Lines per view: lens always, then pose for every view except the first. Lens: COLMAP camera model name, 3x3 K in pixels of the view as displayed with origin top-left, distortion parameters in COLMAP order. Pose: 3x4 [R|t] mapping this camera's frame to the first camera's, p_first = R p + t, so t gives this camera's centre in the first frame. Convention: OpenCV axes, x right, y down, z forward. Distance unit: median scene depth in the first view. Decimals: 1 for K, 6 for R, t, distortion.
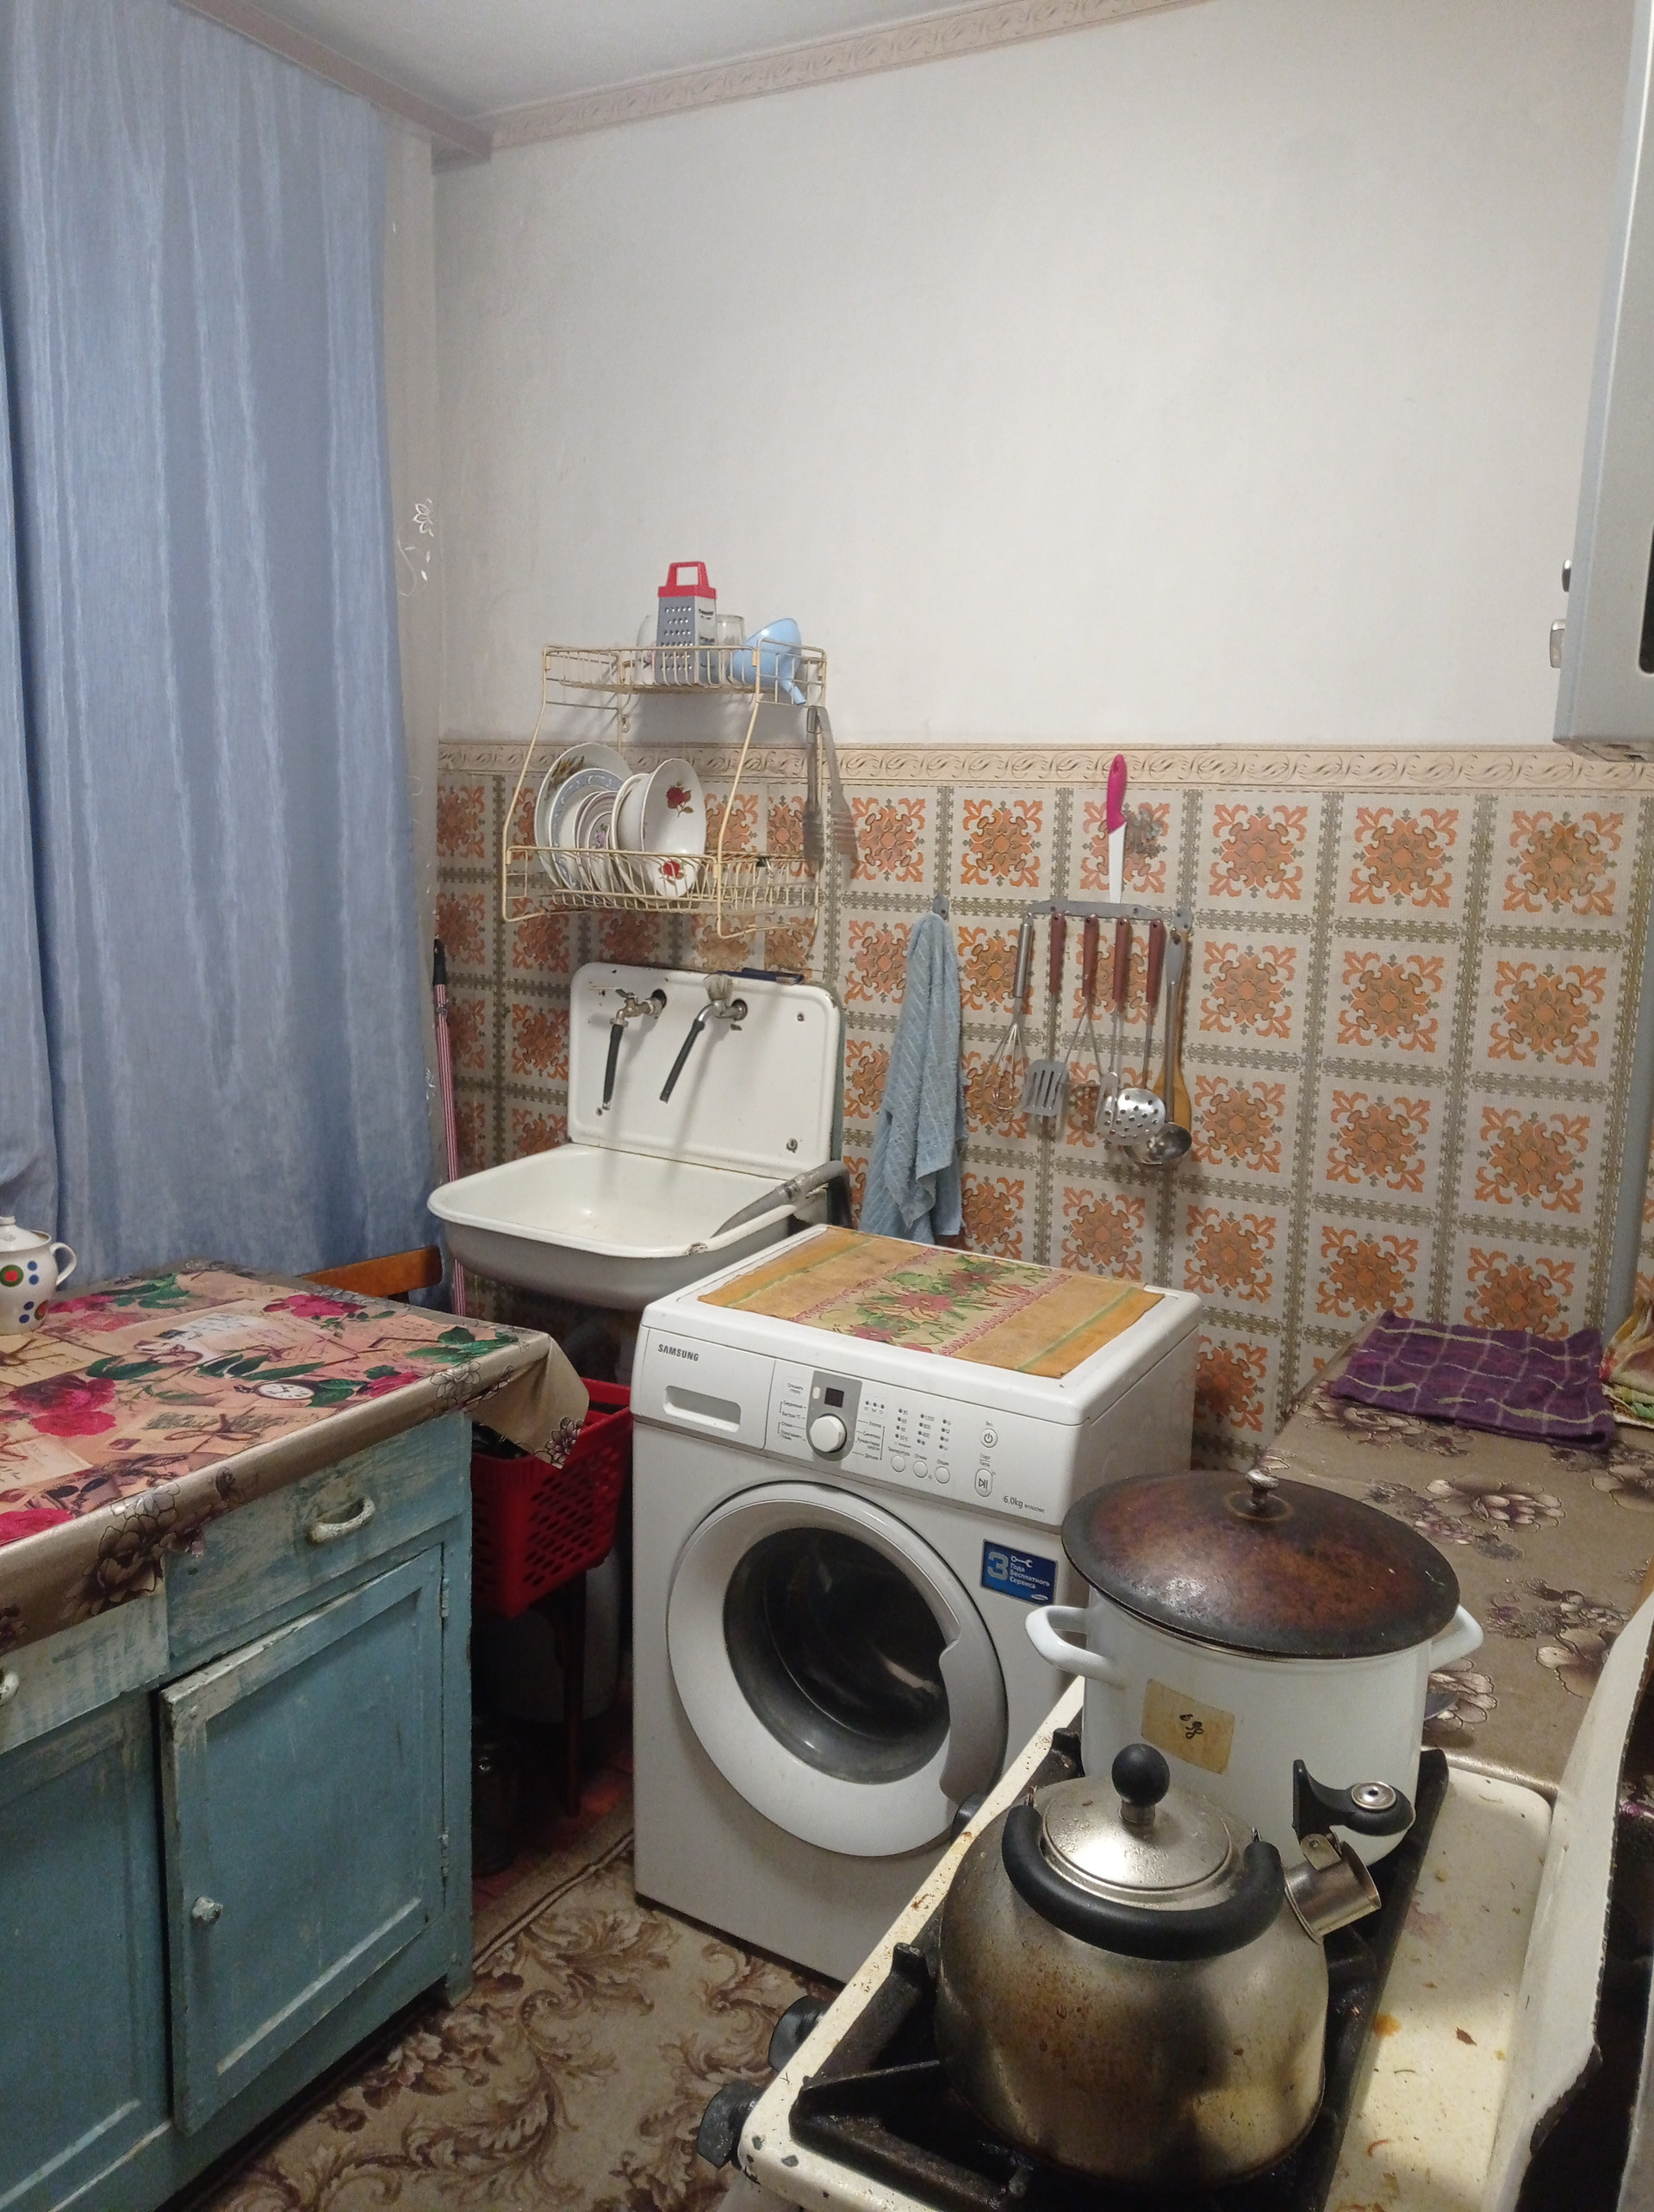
lens RADIAL K [[1638.6, 0, 846.7], [0, 1638.6, 1104.8], [0, 0, 1]] dist [0.072755, -0.089556]
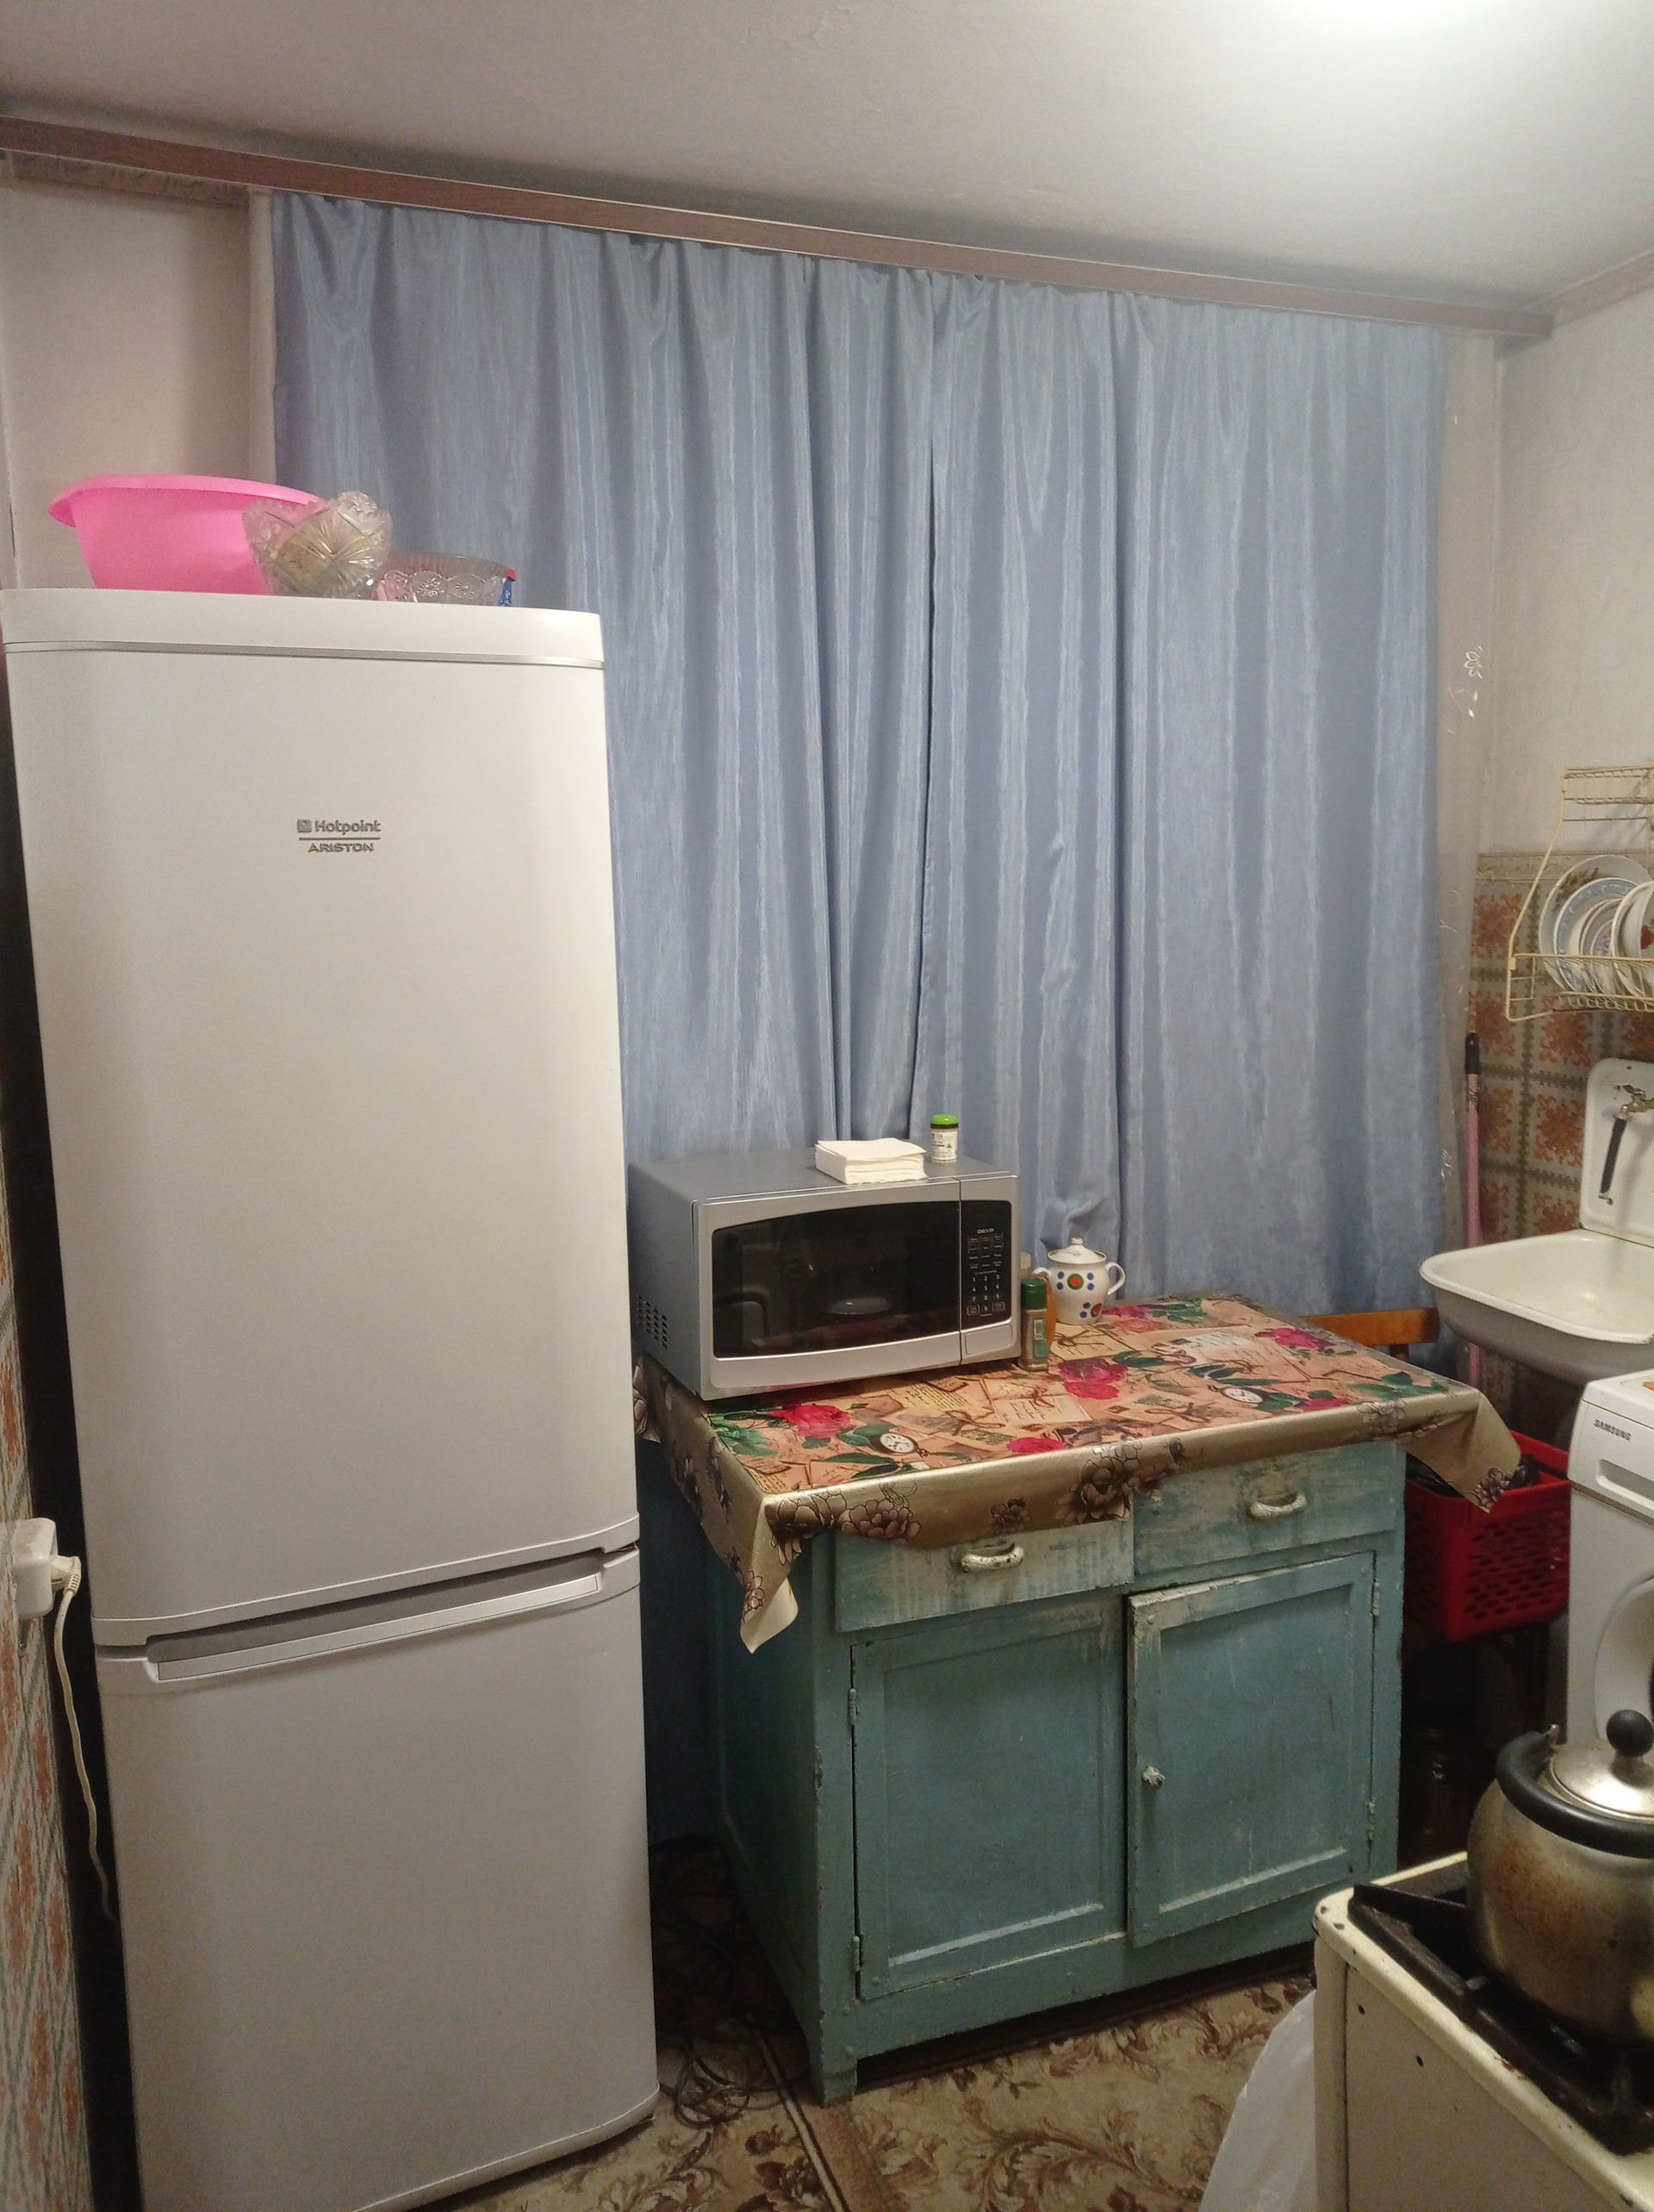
lens RADIAL K [[1638.6, 0, 859.6], [0, 1638.6, 1149.9], [0, 0, 1]] dist [0.072755, -0.089556]
pose [[0.768832, 0.062434, -0.636395, 0.194303], [-0.071894, 0.997352, 0.010991, -0.007073], [0.635396, 0.037303, 0.771285, -0.147764]]
